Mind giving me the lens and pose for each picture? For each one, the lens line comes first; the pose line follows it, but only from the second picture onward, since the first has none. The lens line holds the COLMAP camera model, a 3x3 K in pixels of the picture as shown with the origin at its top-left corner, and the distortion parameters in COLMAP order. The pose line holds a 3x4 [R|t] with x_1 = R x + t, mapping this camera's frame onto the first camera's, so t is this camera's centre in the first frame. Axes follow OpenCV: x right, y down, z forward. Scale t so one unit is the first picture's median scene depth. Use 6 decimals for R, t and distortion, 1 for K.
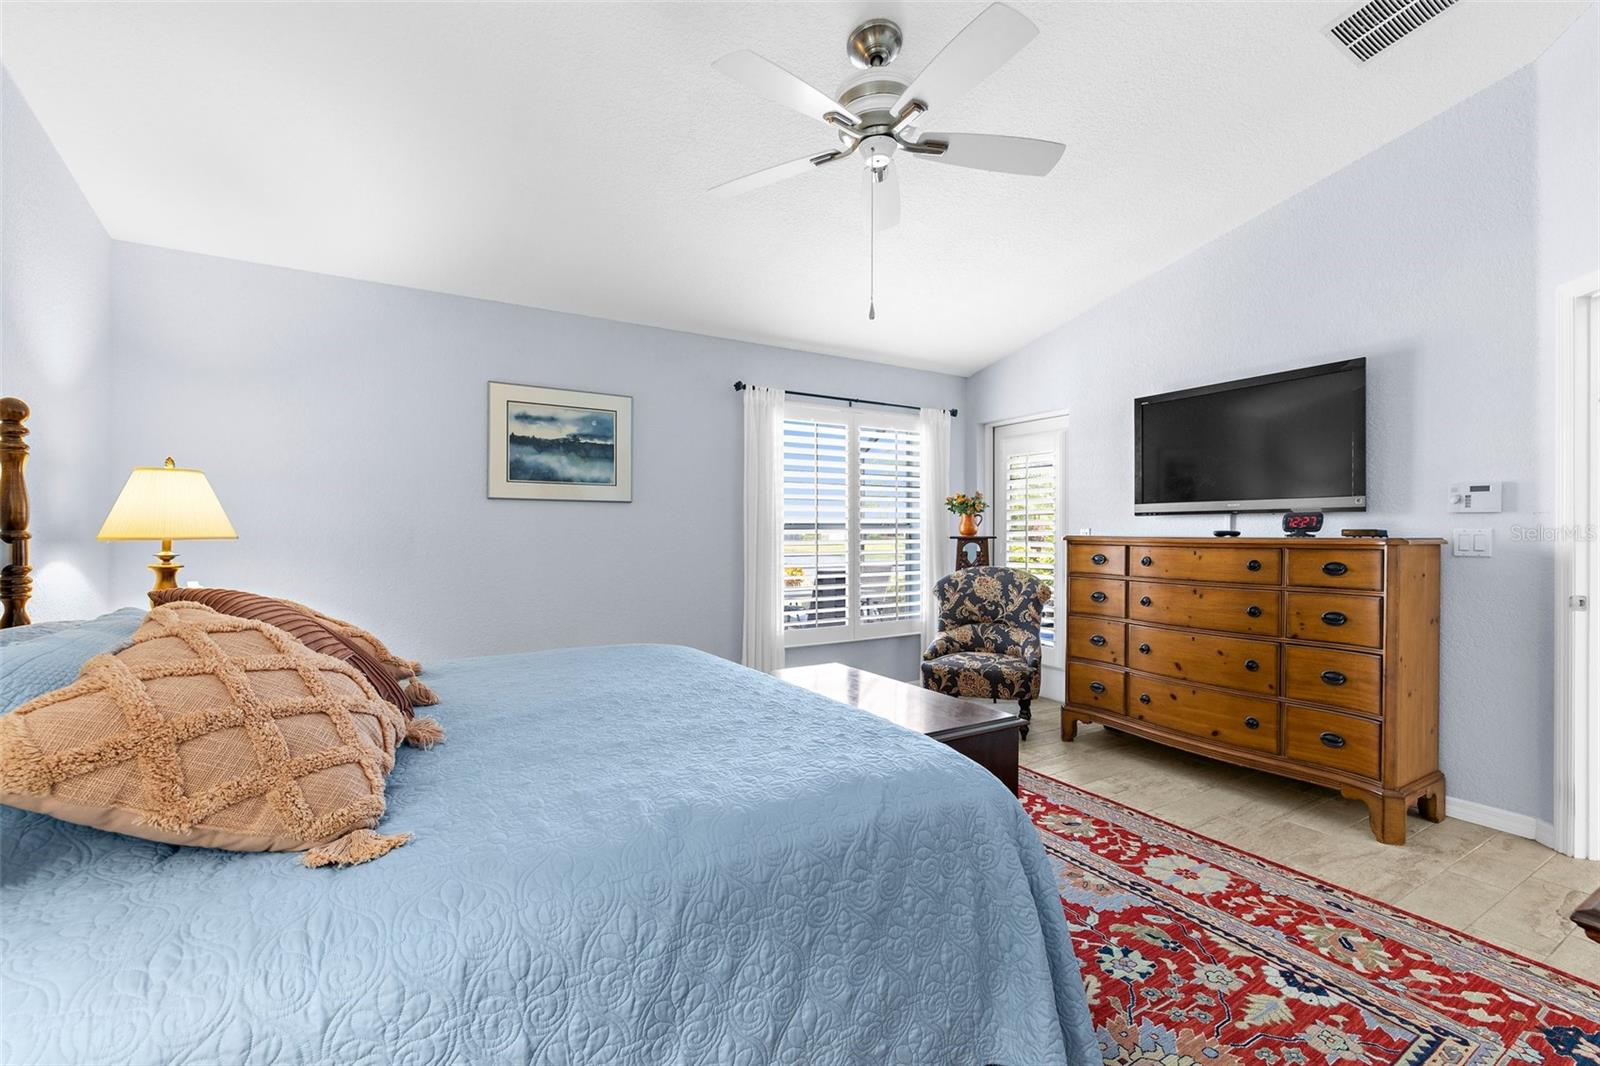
lens RADIAL K [[679.1, 0, 796.9], [0, 679.1, 525.0], [0, 0, 1]] dist [-0.000396, 0.000452]
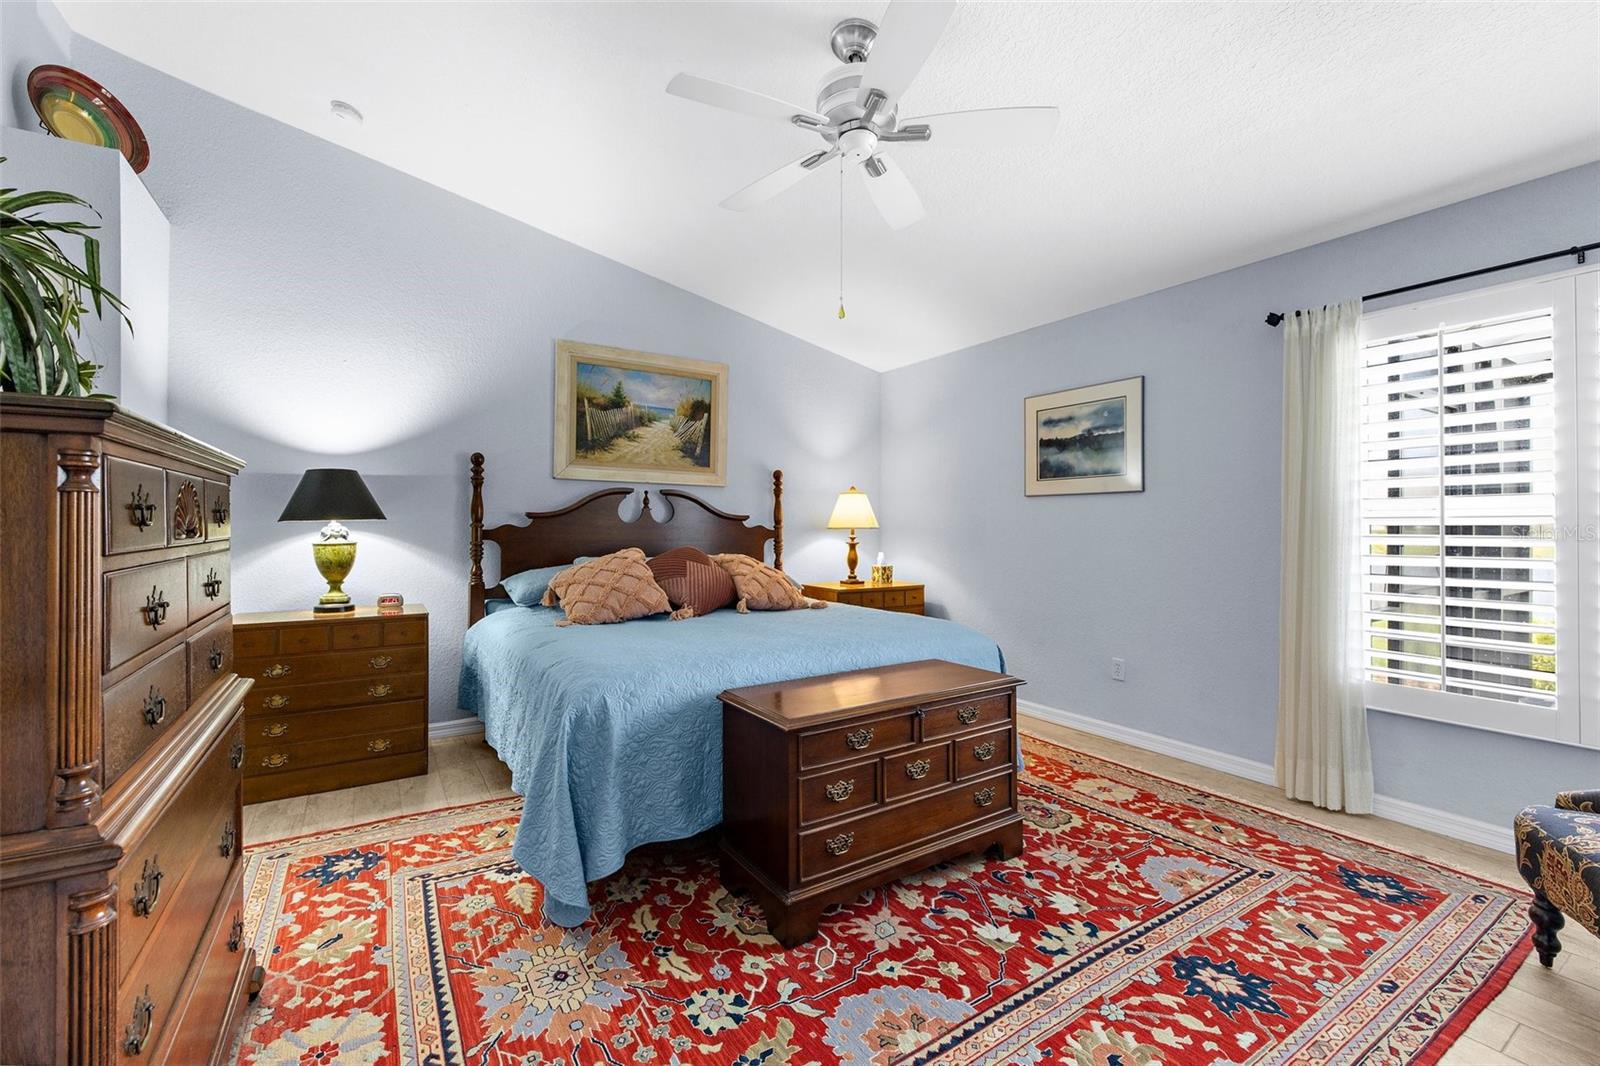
lens RADIAL K [[676.9, 0, 807.6], [0, 676.9, 521.8], [0, 0, 1]] dist [0.001911, 0.000377]
pose [[0.042022, -0.007699, -0.999087, 0.843358], [0.010269, 0.999921, -0.007274, 0.011815], [0.999064, -0.009954, 0.042098, 0.668696]]
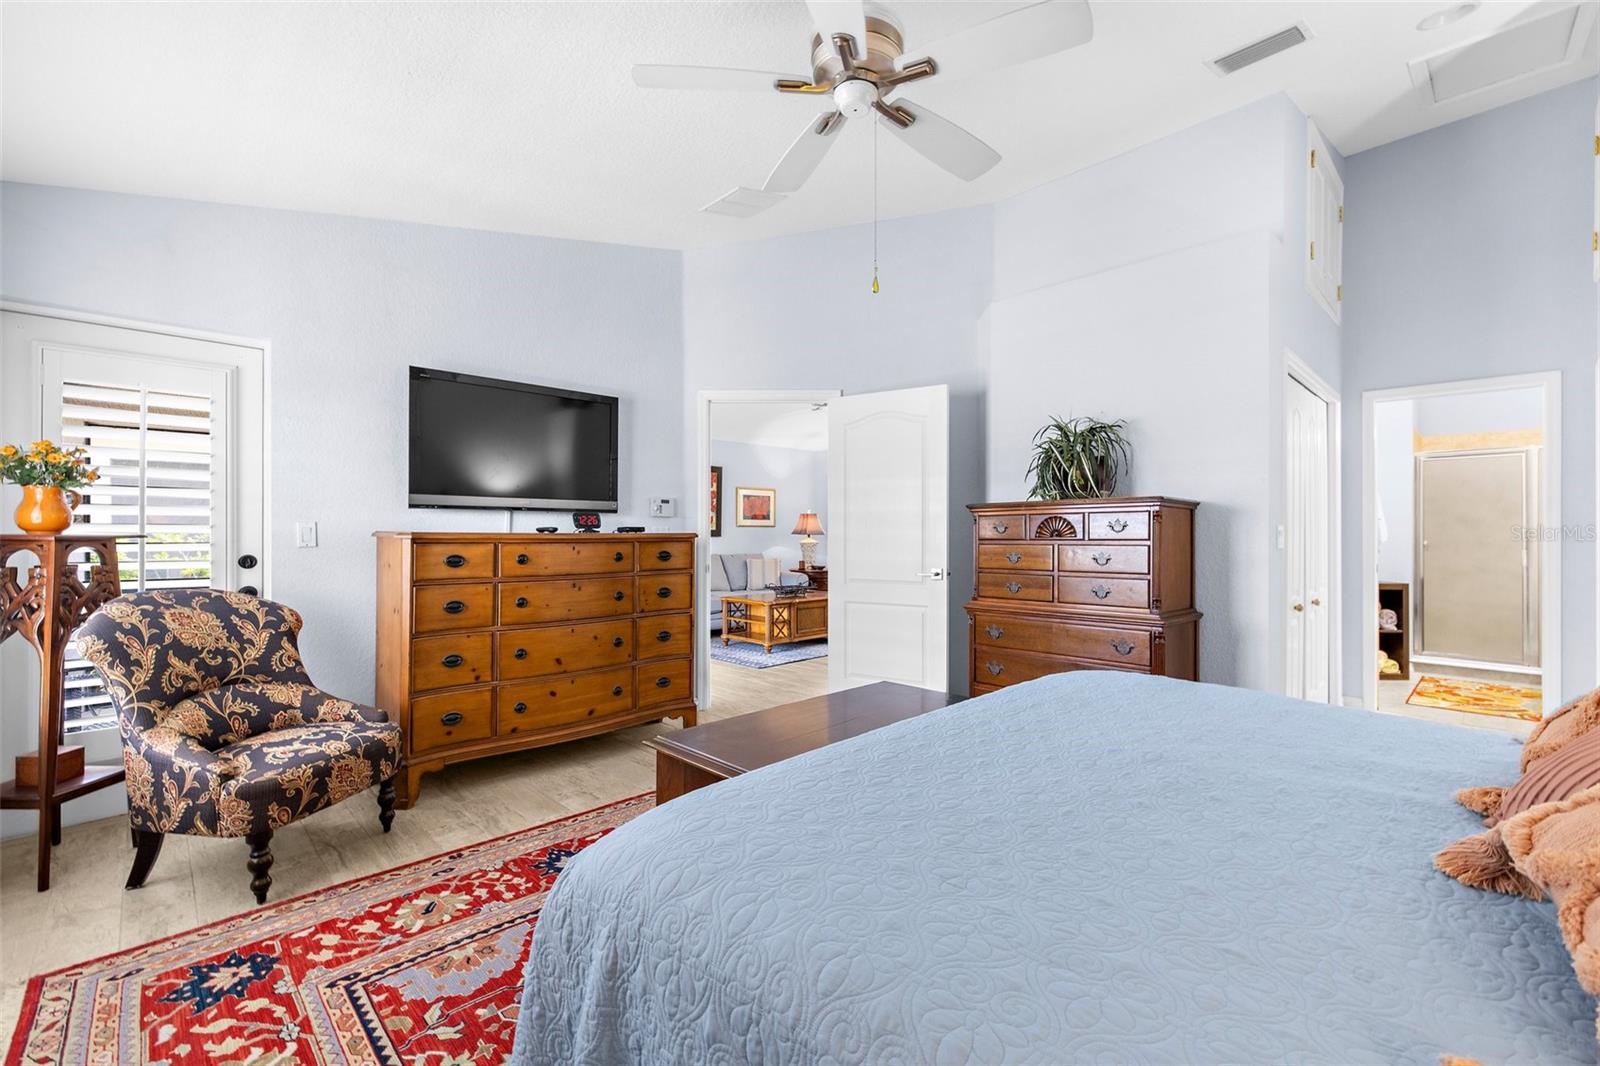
lens RADIAL K [[672.4, 0, 800.0], [0, 672.4, 533.0], [0, 0, 1]] dist [0.001496, 0.000218]
pose [[-0.225829, -0.001626, 0.974166, -0.535190], [-0.012231, 0.999925, -0.001166, 0.015743], [-0.974090, -0.012179, -0.225832, 0.958384]]
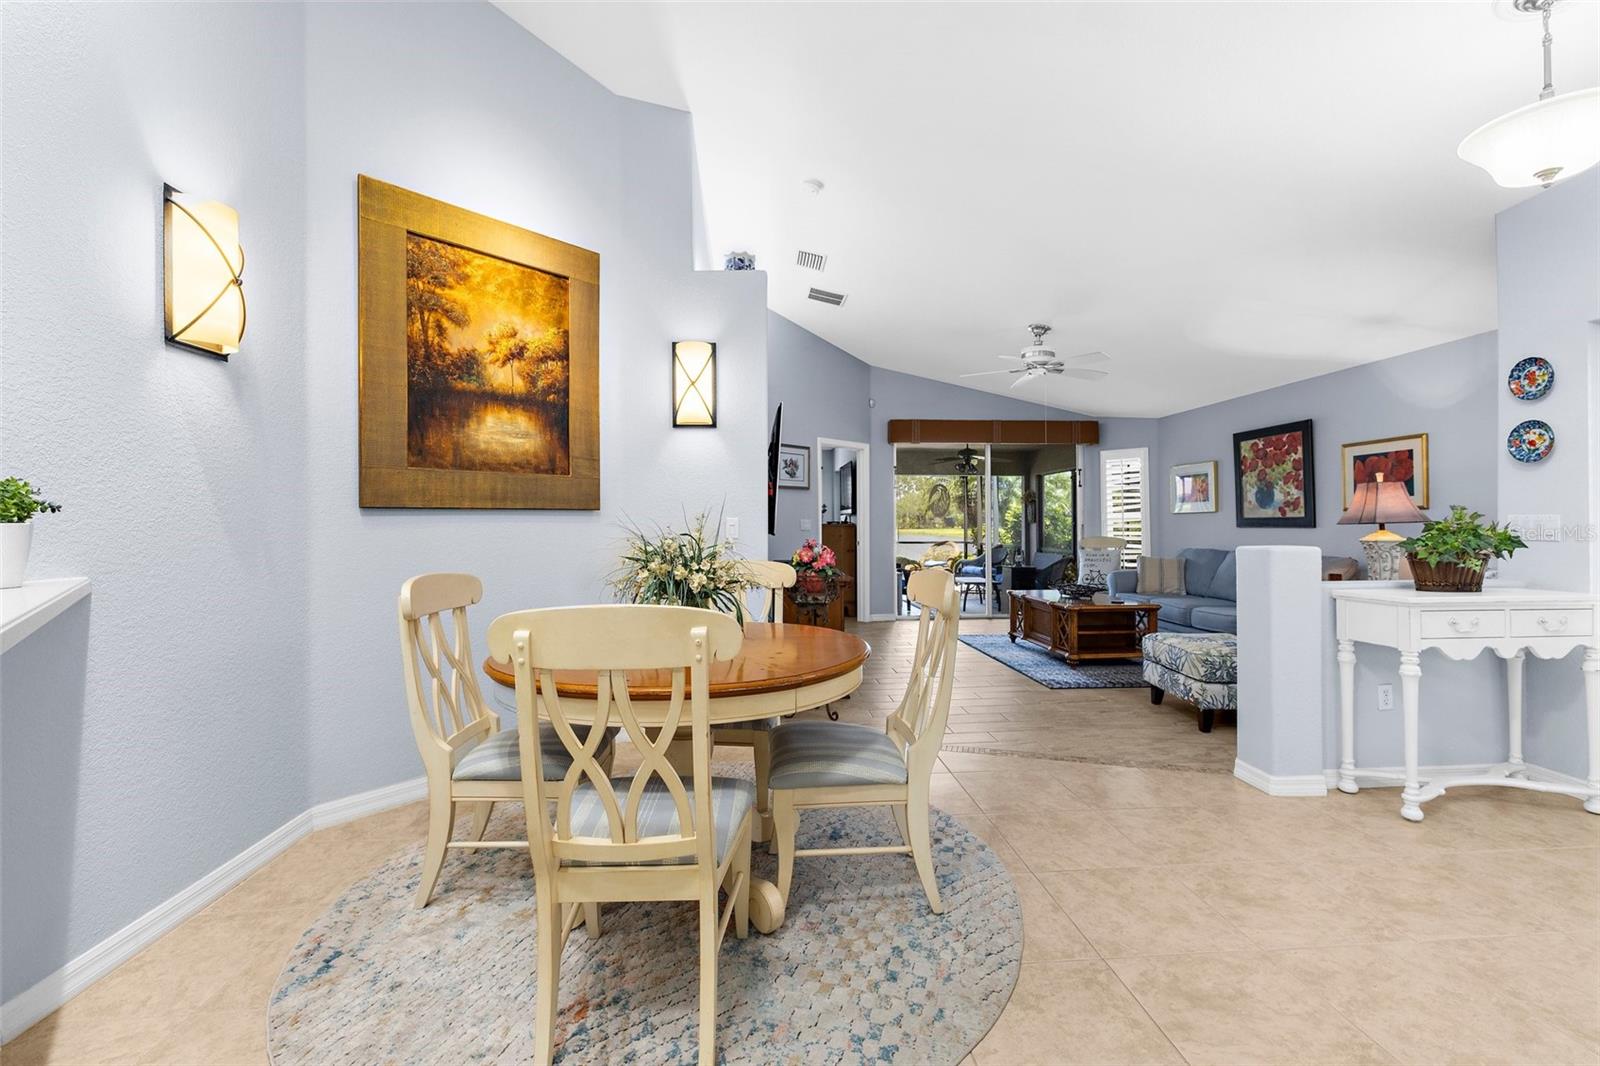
lens RADIAL K [[676.9, 0, 807.6], [0, 676.9, 521.8], [0, 0, 1]] dist [0.001911, 0.000377]
pose [[0.899522, -0.007710, -0.436808, 1.927278], [0.011623, 0.999913, 0.006286, -0.010547], [0.436721, -0.010732, 0.899533, -1.664931]]
